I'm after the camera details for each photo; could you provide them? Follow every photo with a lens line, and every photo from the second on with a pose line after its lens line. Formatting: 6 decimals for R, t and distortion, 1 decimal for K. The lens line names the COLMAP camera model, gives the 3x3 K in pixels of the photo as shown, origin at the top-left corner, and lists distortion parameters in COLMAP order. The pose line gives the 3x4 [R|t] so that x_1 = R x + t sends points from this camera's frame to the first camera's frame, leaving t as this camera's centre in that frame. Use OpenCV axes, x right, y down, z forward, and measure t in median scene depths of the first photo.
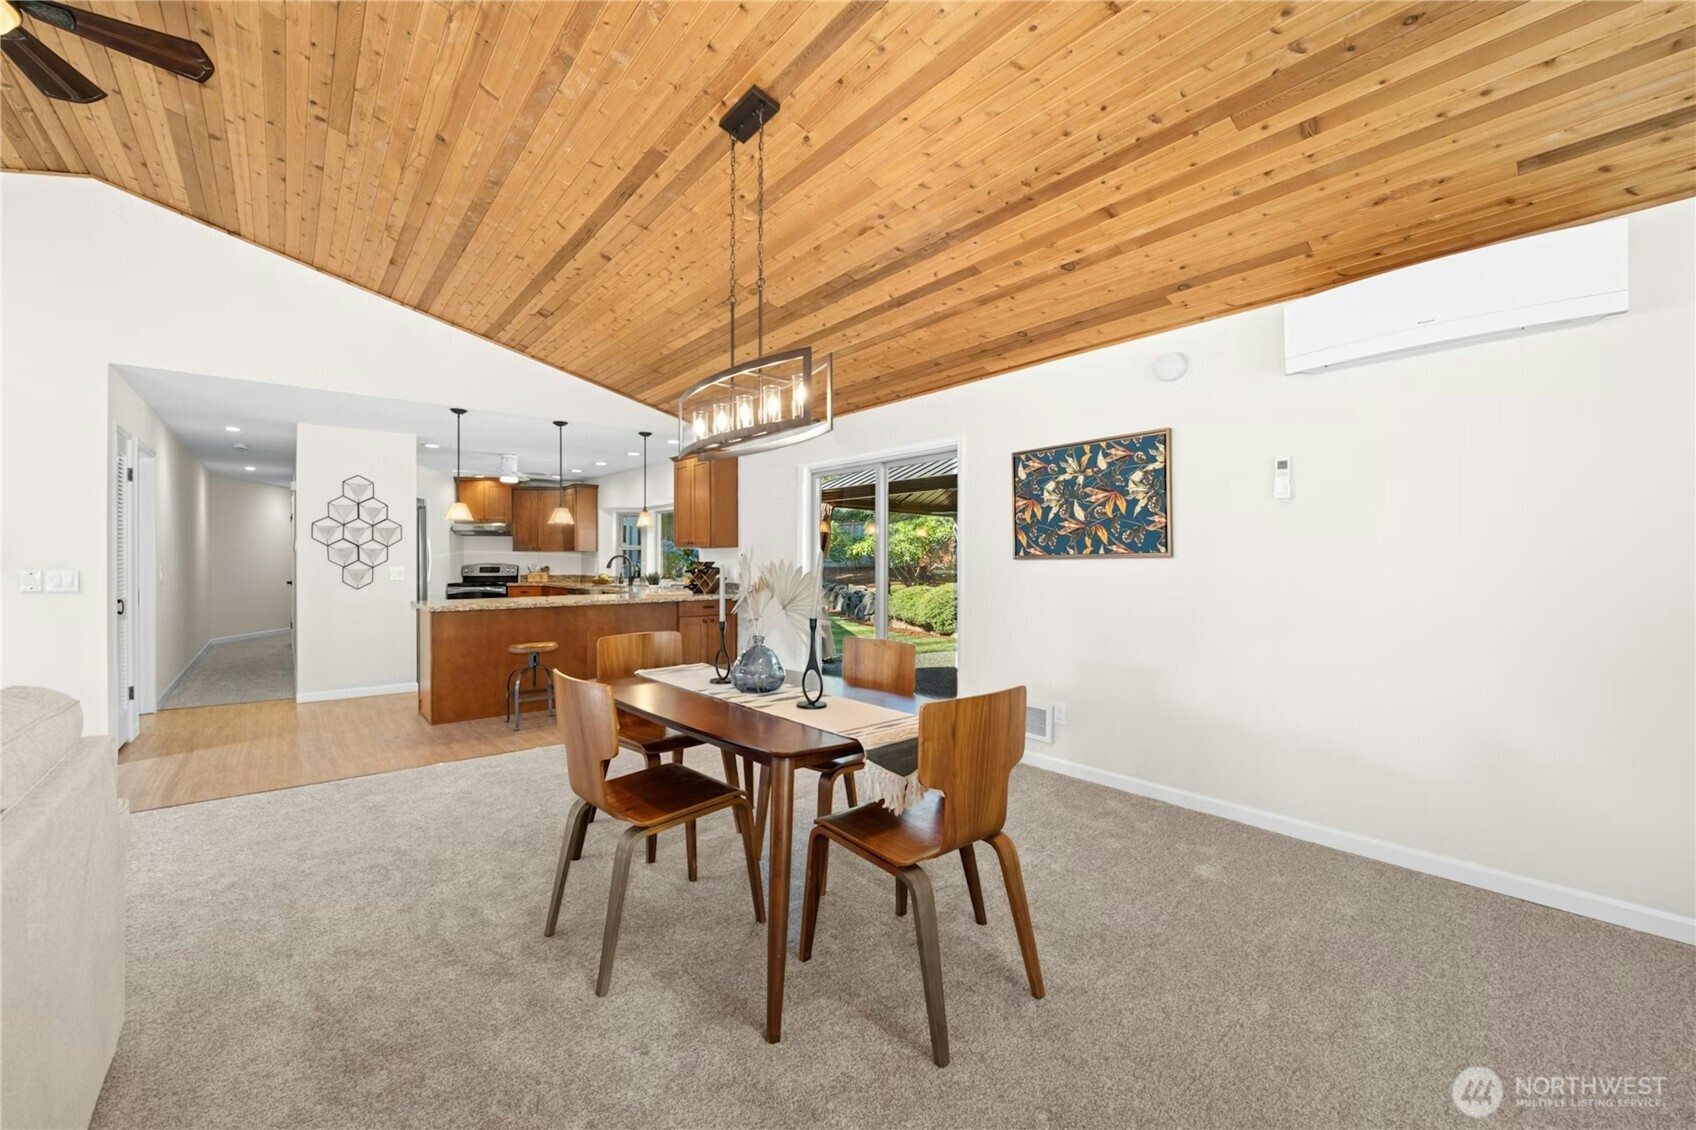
lens RADIAL K [[754.0, 0, 848.0], [0, 754.0, 565.0], [0, 0, 1]] dist [0.073074, -0.000045]
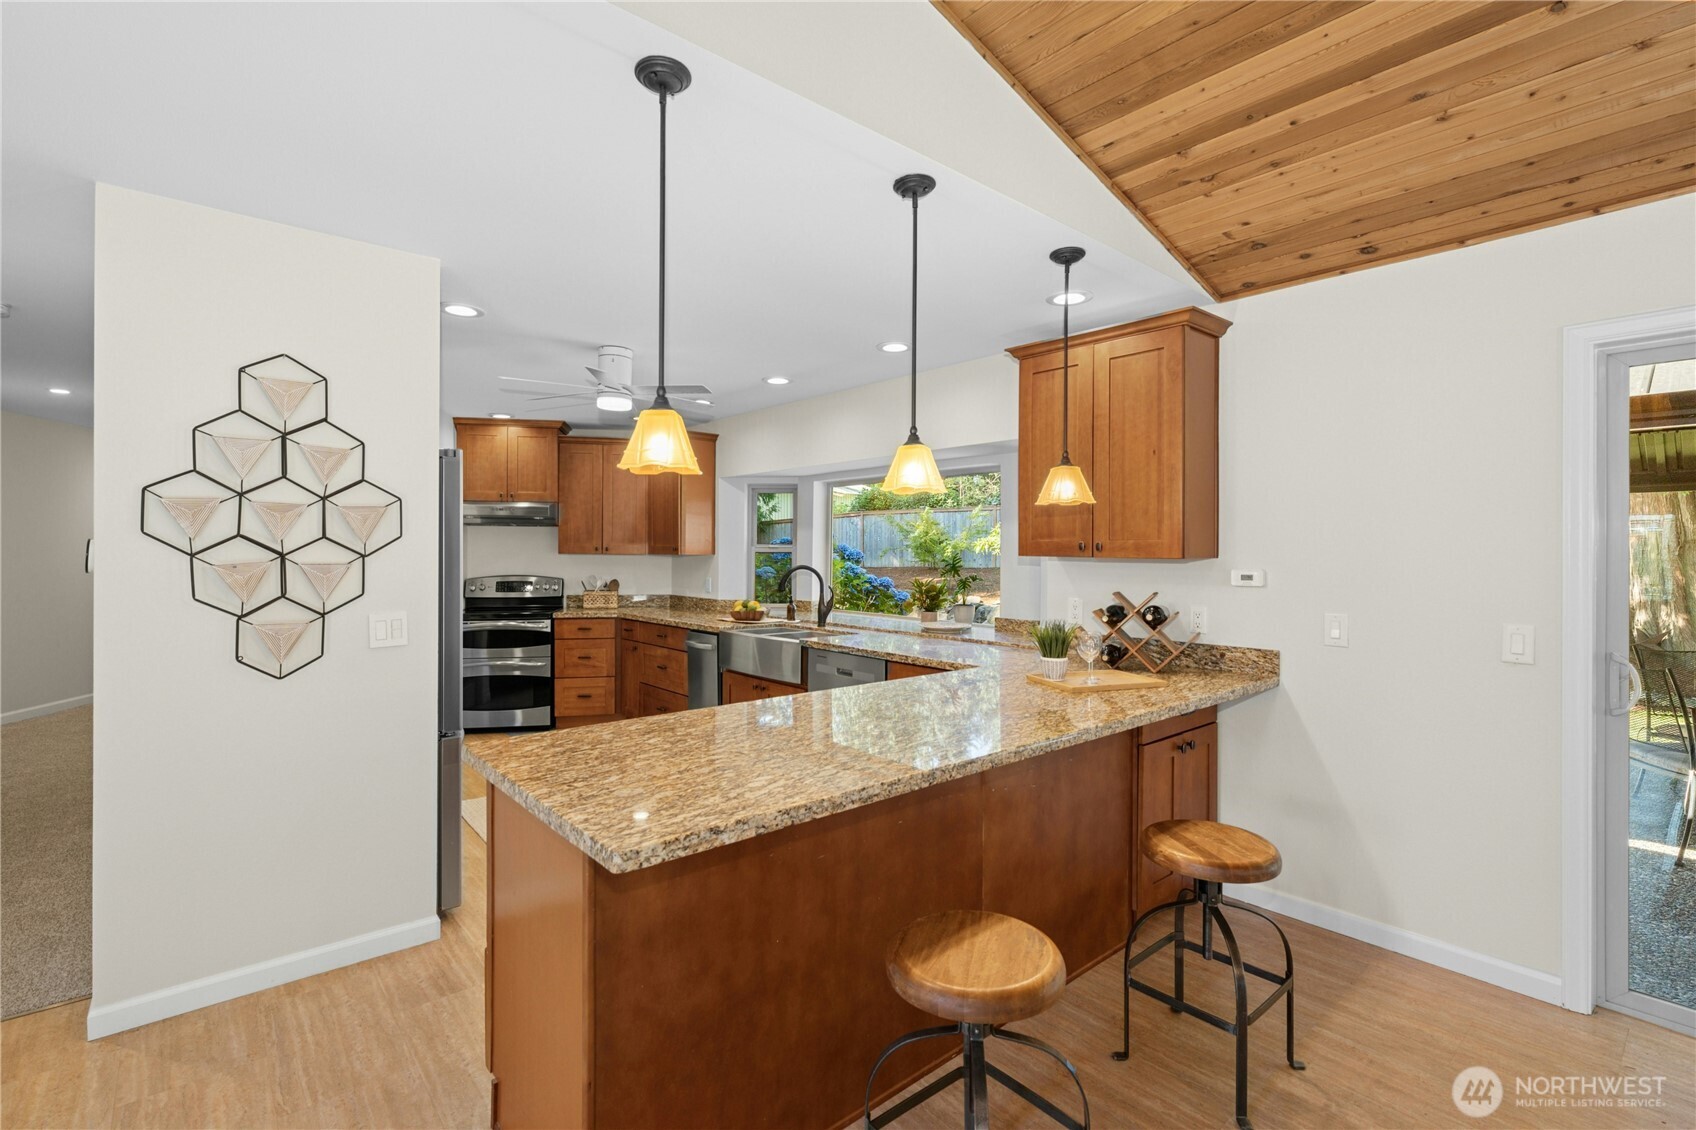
lens RADIAL K [[778.1, 0, 848.0], [0, 778.1, 565.0], [0, 0, 1]] dist [0.015265, 0.000082]
pose [[0.997292, 0.005030, 0.073376, -0.274841], [-0.005814, 0.999928, 0.010479, -0.017365], [-0.073318, -0.010877, 0.997249, 0.428697]]
